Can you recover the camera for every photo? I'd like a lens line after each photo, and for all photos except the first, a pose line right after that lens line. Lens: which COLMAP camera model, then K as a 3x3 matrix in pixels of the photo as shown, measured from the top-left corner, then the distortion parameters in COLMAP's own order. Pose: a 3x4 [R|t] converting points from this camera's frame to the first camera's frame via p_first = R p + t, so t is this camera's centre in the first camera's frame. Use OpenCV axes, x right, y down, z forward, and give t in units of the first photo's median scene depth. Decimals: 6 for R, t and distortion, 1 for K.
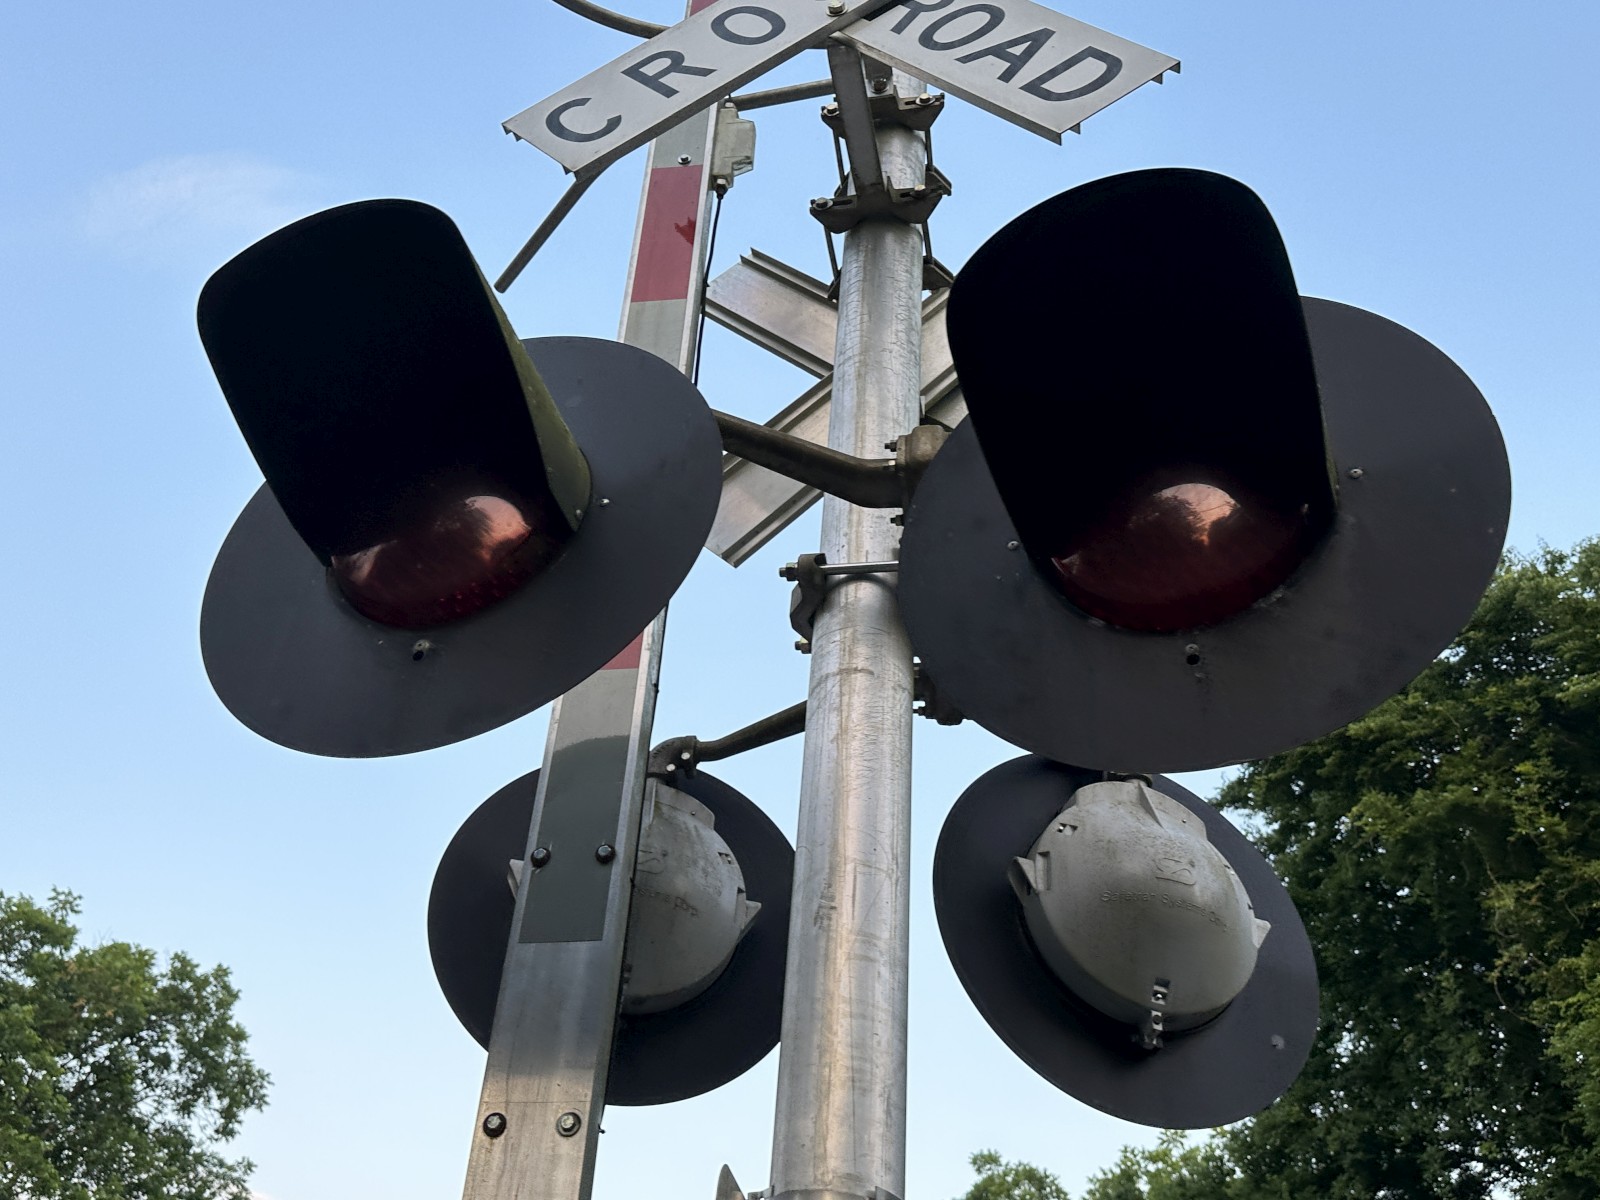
lens RADIAL K [[1450.6, 0, 789.5], [0, 1450.6, 595.3], [0, 0, 1]] dist [0.007205, -0.023531]
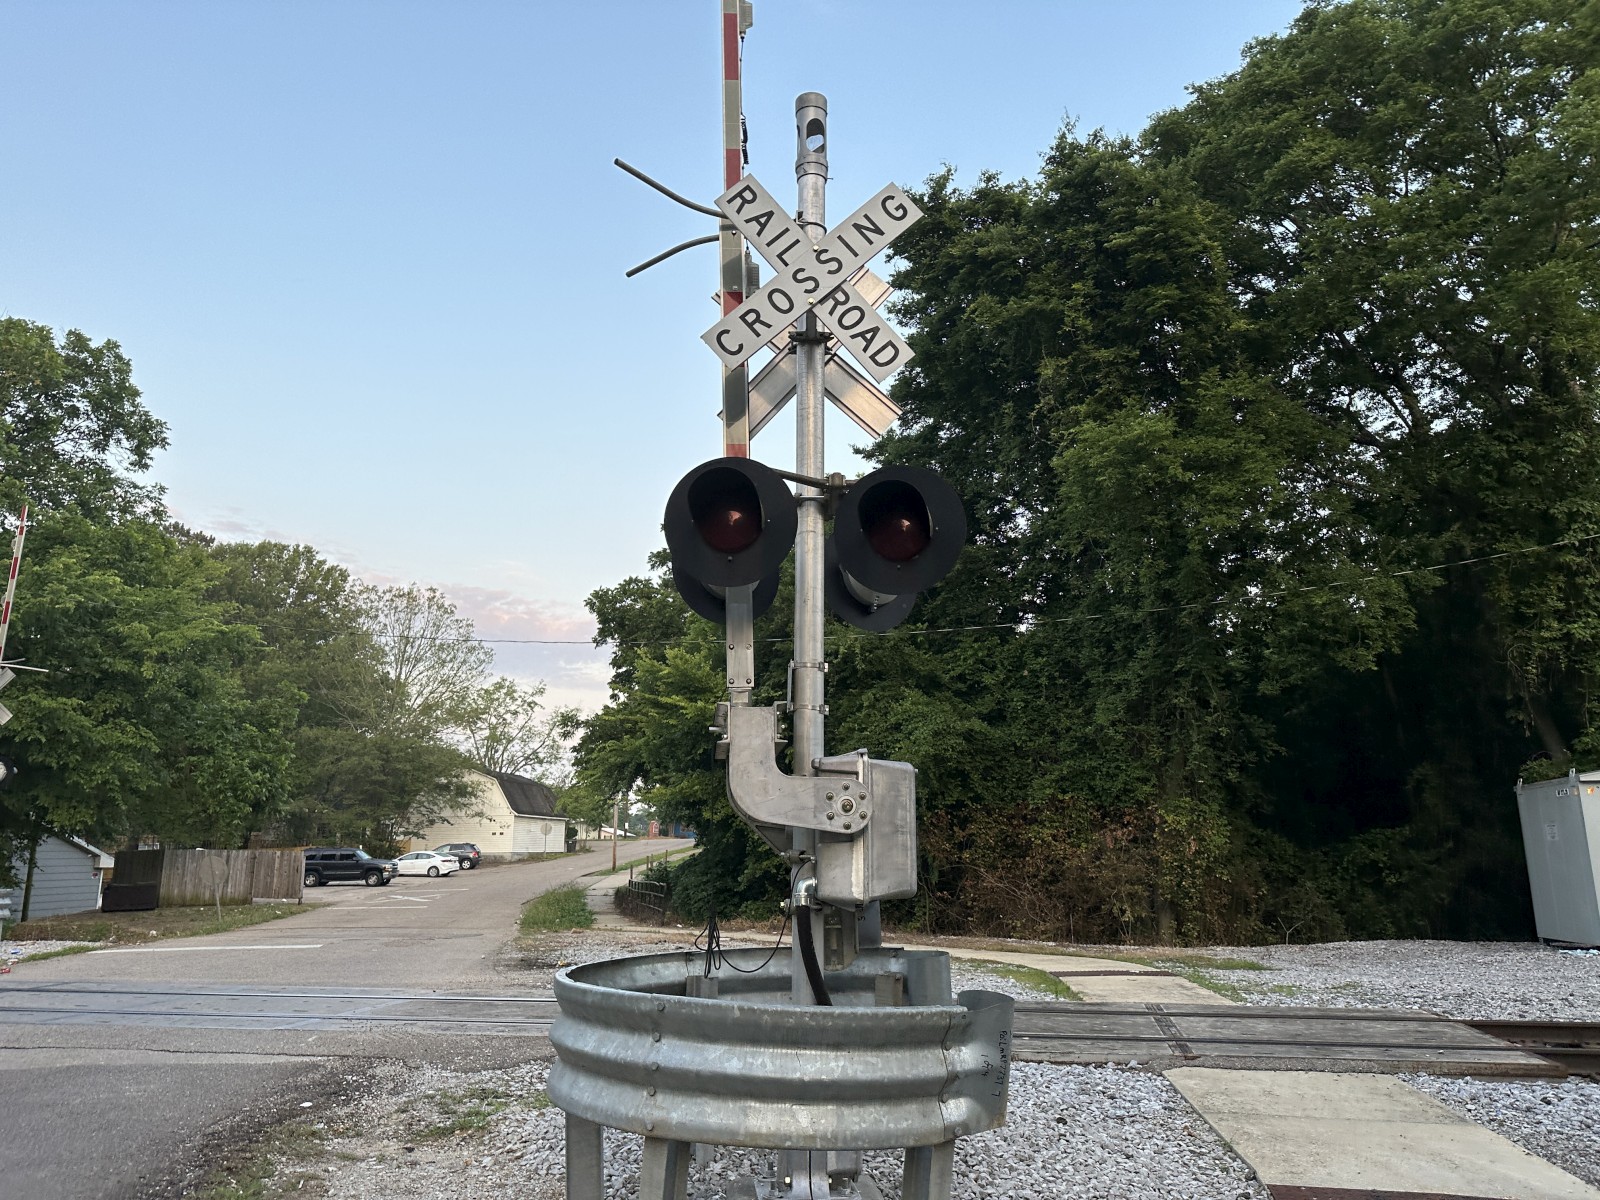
lens RADIAL K [[1176.2, 0, 825.5], [0, 1176.2, 594.7], [0, 0, 1]] dist [0.071279, -0.100570]
pose [[0.969896, -0.013736, 0.243133, -0.082592], [-0.102261, 0.883139, 0.457831, -0.150496], [-0.221009, -0.468911, 0.855148, -0.211724]]
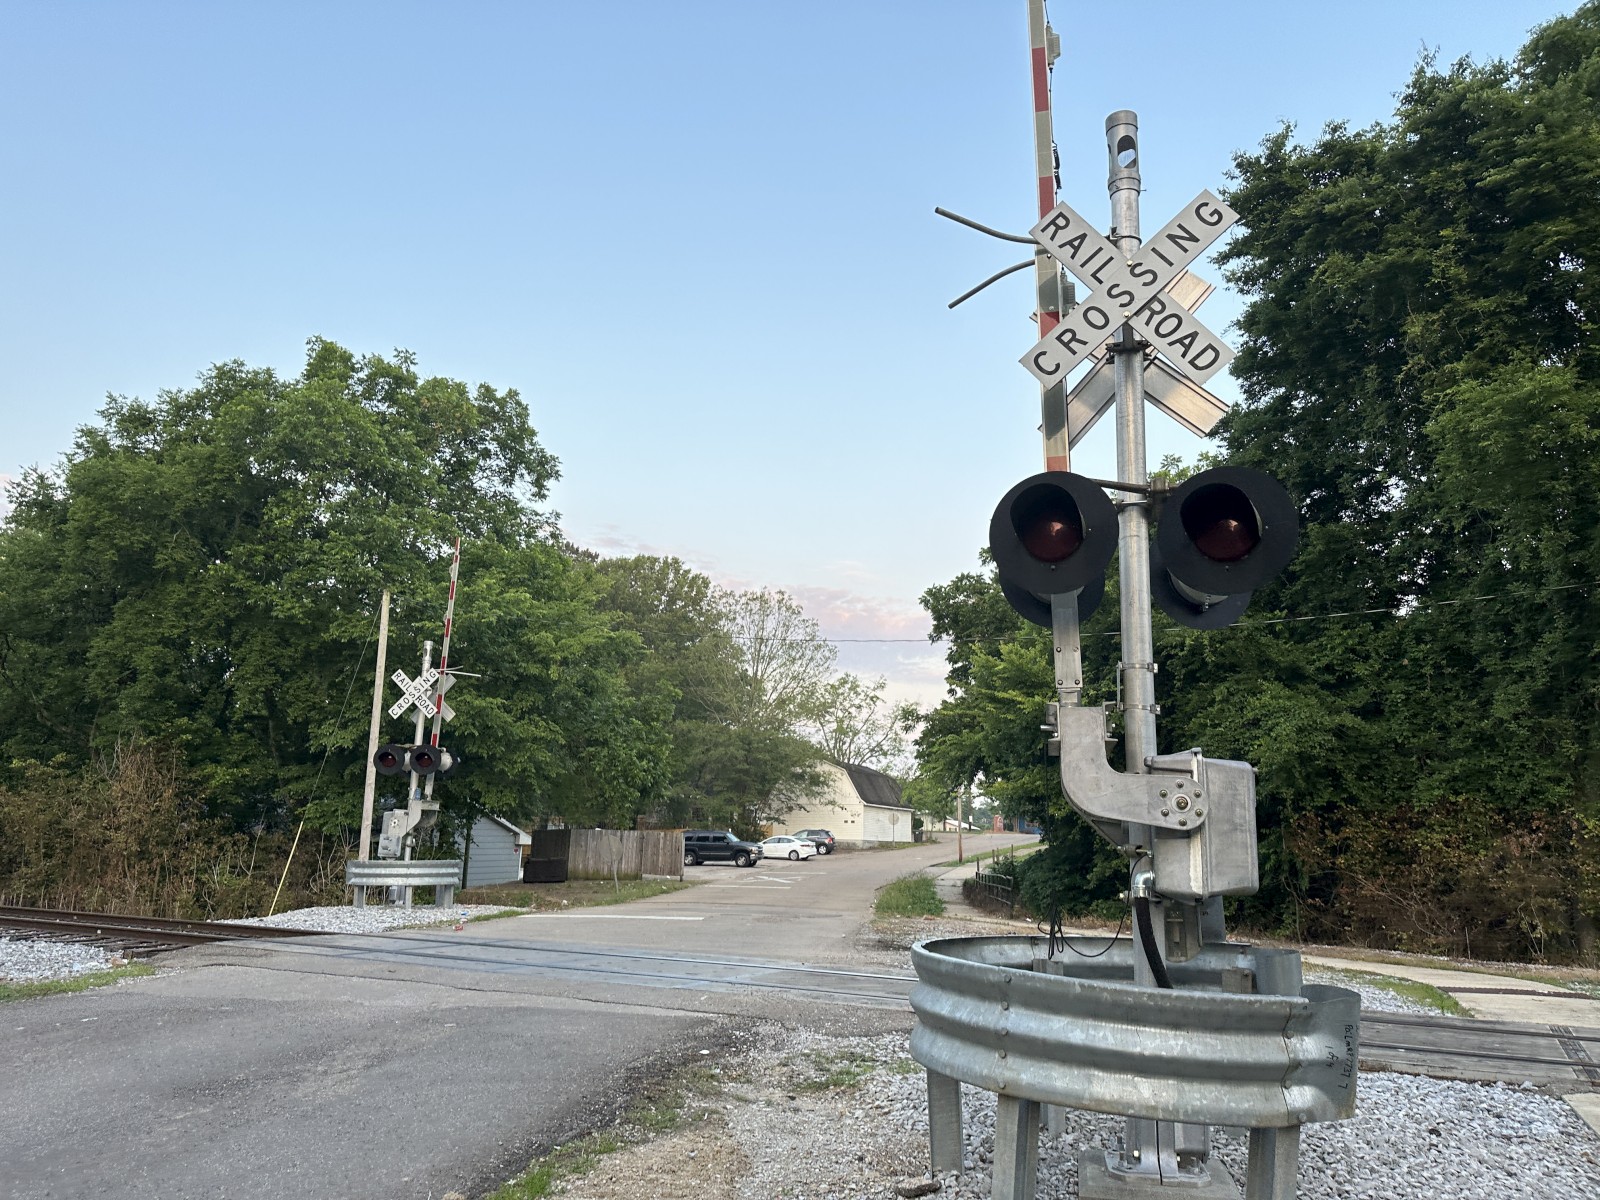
lens RADIAL K [[1176.2, 0, 779.0], [0, 1176.2, 584.7], [0, 0, 1]] dist [0.071279, -0.100570]
pose [[0.995764, -0.053820, -0.074555, -0.084219], [0.082175, 0.884677, 0.458906, -0.170439], [0.041259, -0.463088, 0.885351, -0.237717]]
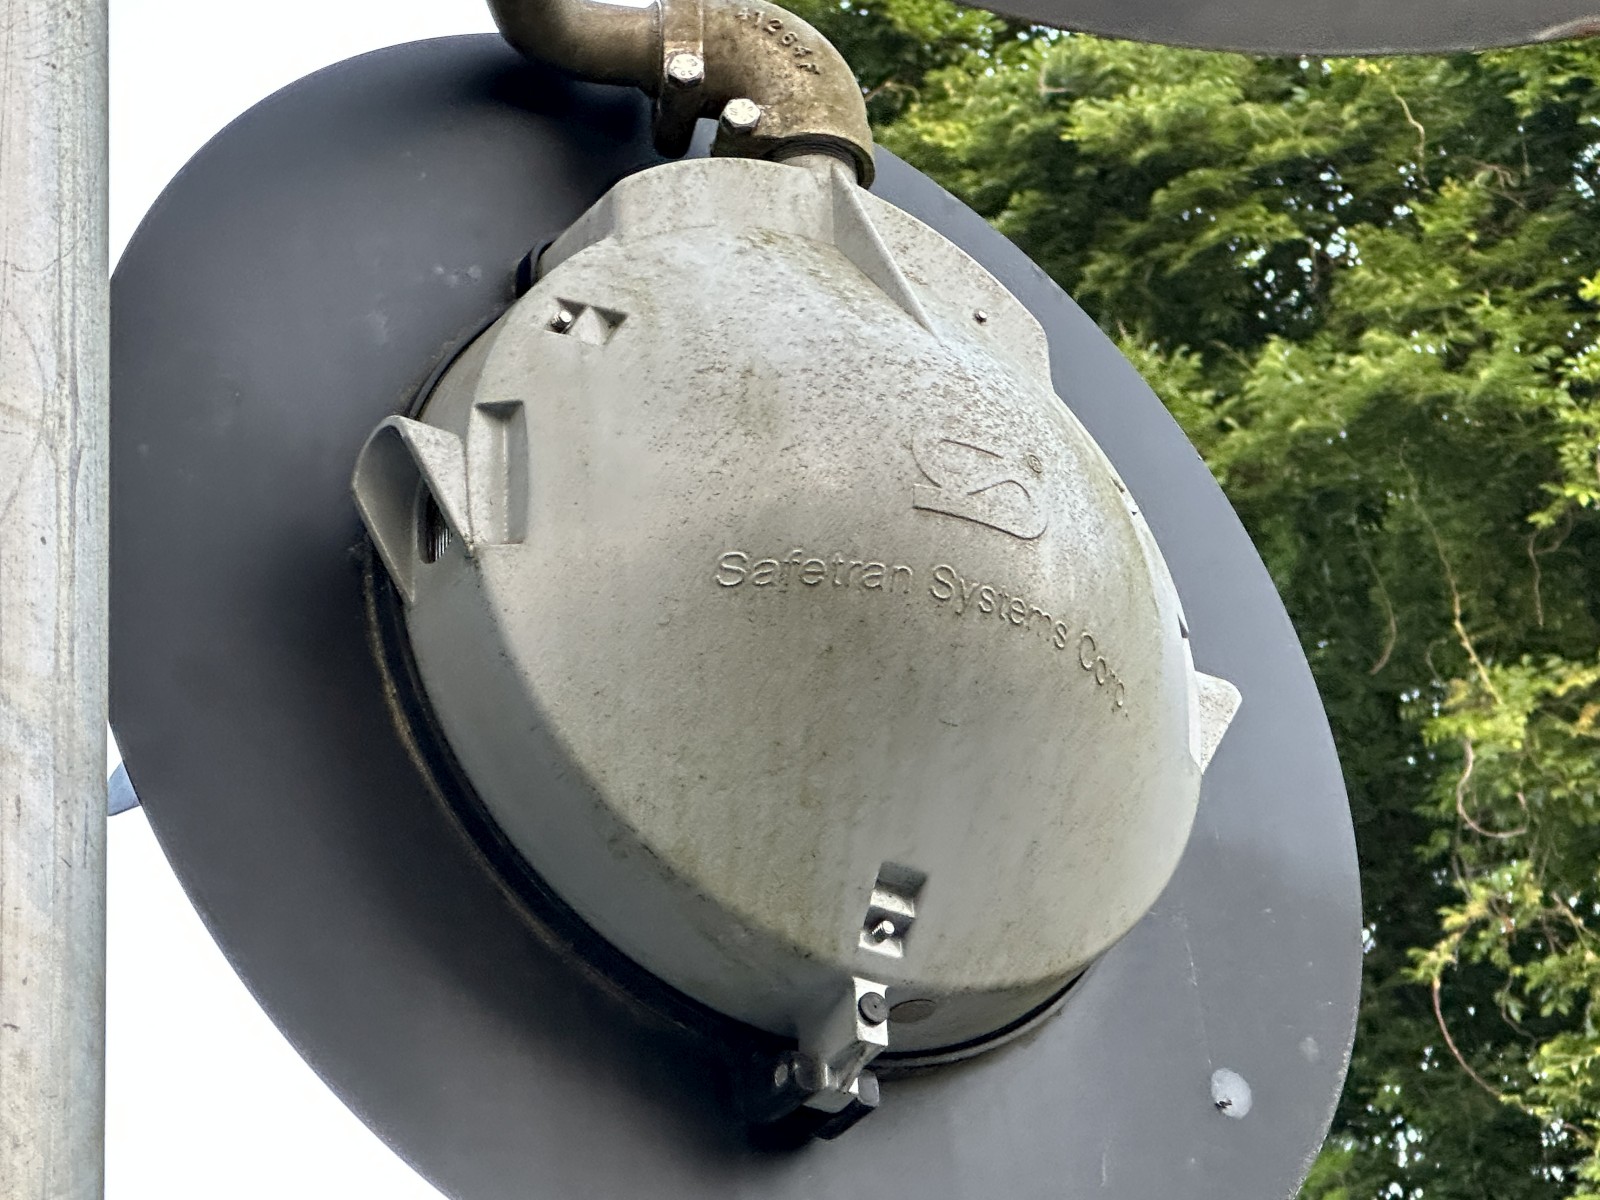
lens RADIAL K [[5403.1, 0, 798.0], [0, 5403.1, 604.1], [0, 0, 1]] dist [0.141789, 0.000000]
pose [[0.942896, 0.037073, 0.331018, -0.016127], [-0.099653, 0.979666, 0.174140, 0.005657], [-0.317831, -0.197183, 0.927417, 0.008866]]
